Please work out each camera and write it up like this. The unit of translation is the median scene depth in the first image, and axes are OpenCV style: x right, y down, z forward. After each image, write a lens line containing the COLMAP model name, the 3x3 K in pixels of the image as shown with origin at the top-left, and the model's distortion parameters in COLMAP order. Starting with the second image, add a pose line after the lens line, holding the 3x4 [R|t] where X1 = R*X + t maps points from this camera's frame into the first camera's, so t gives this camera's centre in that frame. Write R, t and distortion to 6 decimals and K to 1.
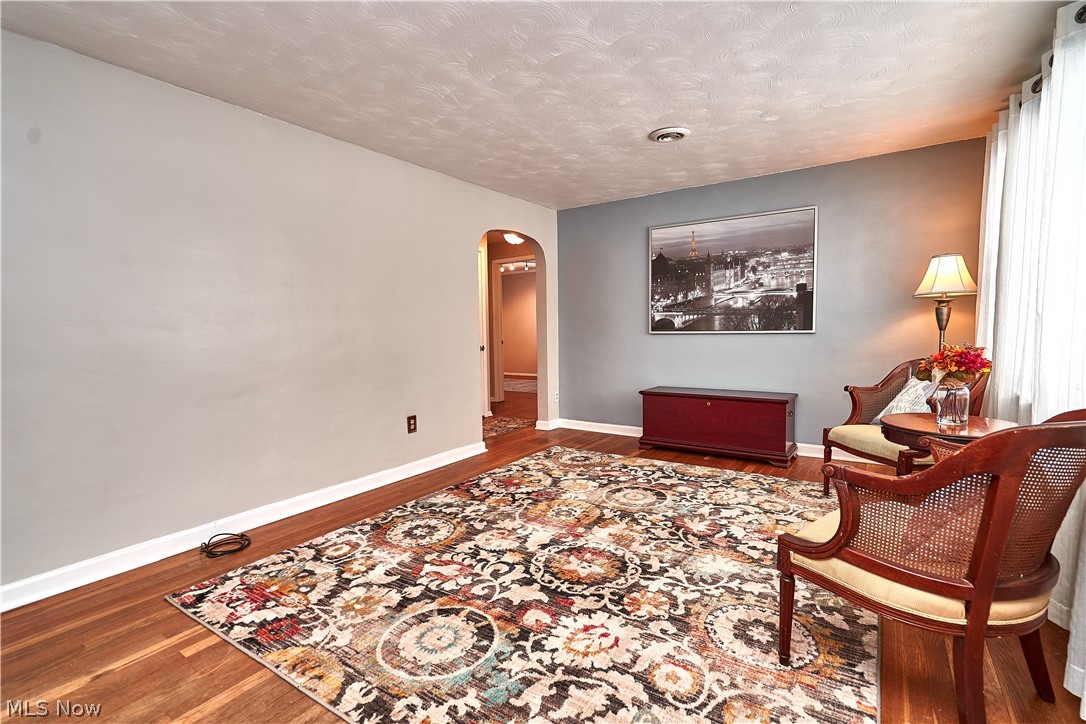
lens RADIAL K [[503.4, 0, 536.3], [0, 503.4, 359.6], [0, 0, 1]] dist [-0.000768, 0.000793]
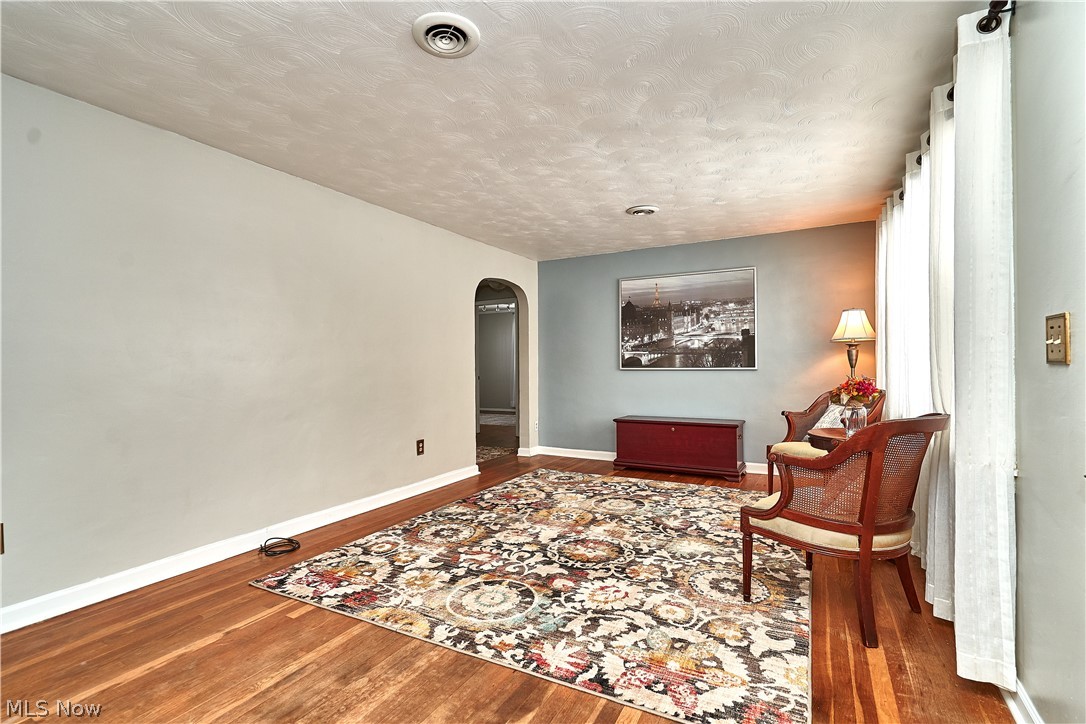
lens RADIAL K [[503.4, 0, 536.3], [0, 503.4, 359.6], [0, 0, 1]] dist [-0.000768, 0.000793]
pose [[0.995309, 0.009789, 0.096247, -0.129059], [-0.002441, 0.997092, -0.076162, 0.022922], [-0.096713, 0.075570, 0.992439, -0.213514]]
